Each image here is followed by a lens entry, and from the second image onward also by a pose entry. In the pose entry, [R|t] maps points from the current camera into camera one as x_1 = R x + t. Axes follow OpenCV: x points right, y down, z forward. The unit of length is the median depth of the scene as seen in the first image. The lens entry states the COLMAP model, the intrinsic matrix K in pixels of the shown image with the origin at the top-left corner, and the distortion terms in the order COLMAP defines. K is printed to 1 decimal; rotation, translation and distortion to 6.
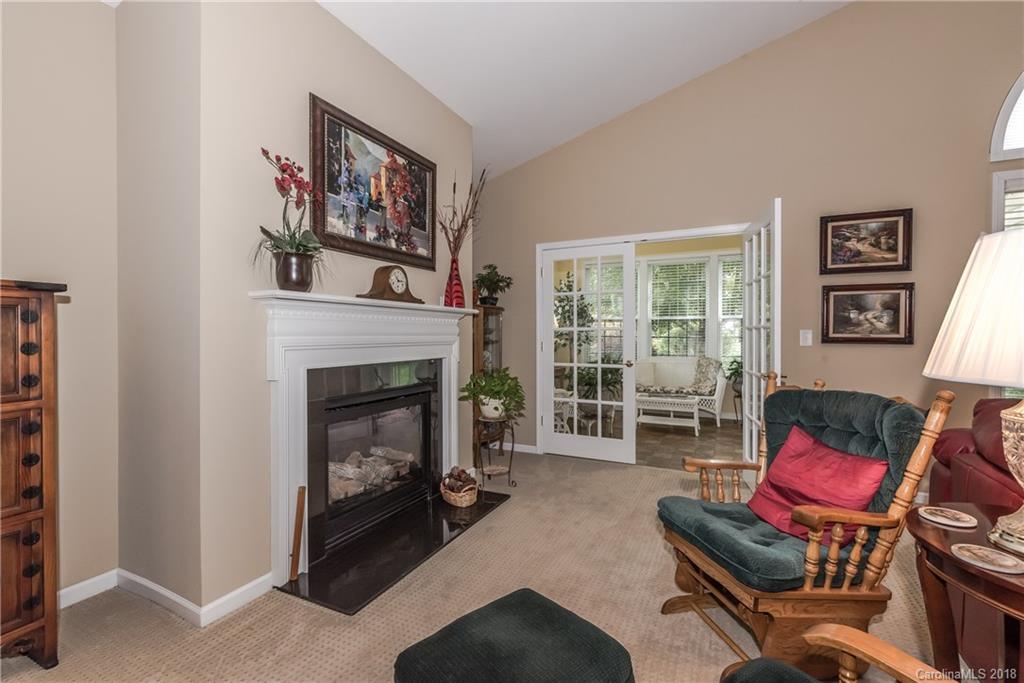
lens RADIAL K [[450.4, 0, 511.0], [0, 450.4, 335.8], [0, 0, 1]] dist [0.003633, -0.002126]
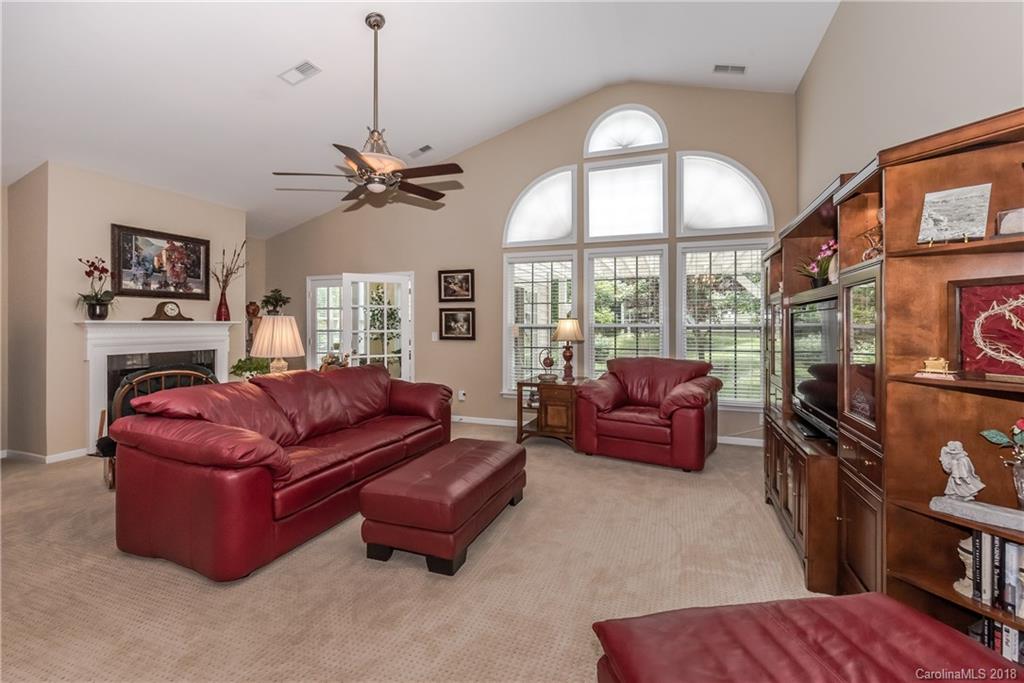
lens RADIAL K [[450.4, 0, 506.9], [0, 450.4, 322.4], [0, 0, 1]] dist [0.003633, -0.002126]
pose [[0.994093, -0.001842, 0.108517, 0.830198], [0.002548, 0.999977, -0.006364, -0.044850], [-0.108503, 0.006603, 0.994074, -0.919322]]
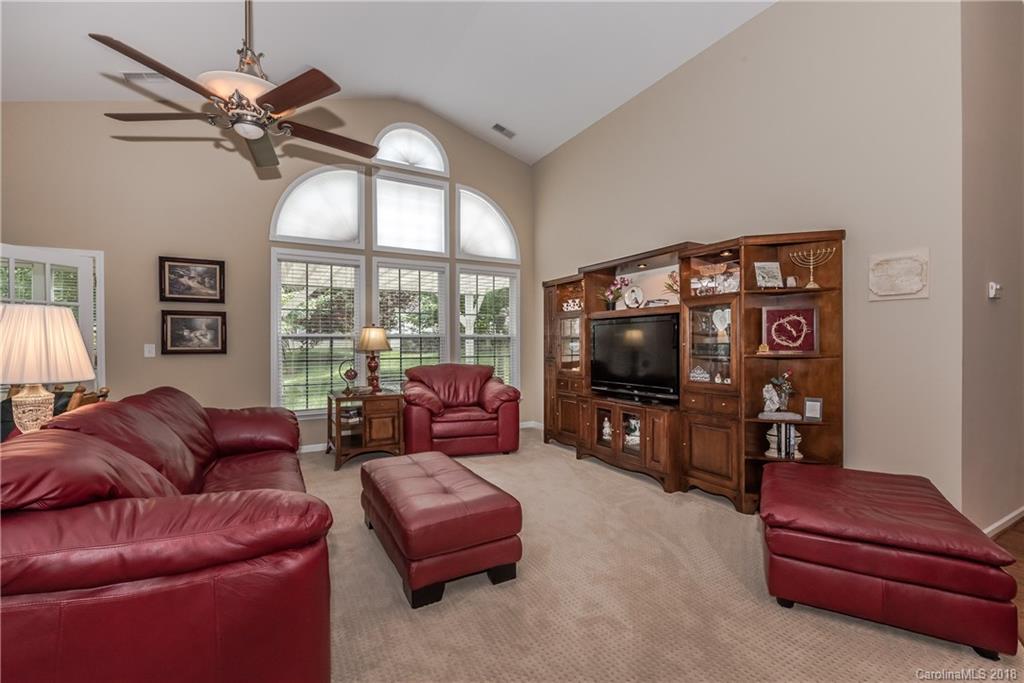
lens RADIAL K [[450.4, 0, 492.8], [0, 450.4, 341.1], [0, 0, 1]] dist [0.003633, -0.002126]
pose [[0.564021, -0.001397, 0.825760, 0.175762], [0.005269, 0.999984, -0.001907, -0.016249], [-0.825744, 0.005427, 0.564019, -0.545760]]
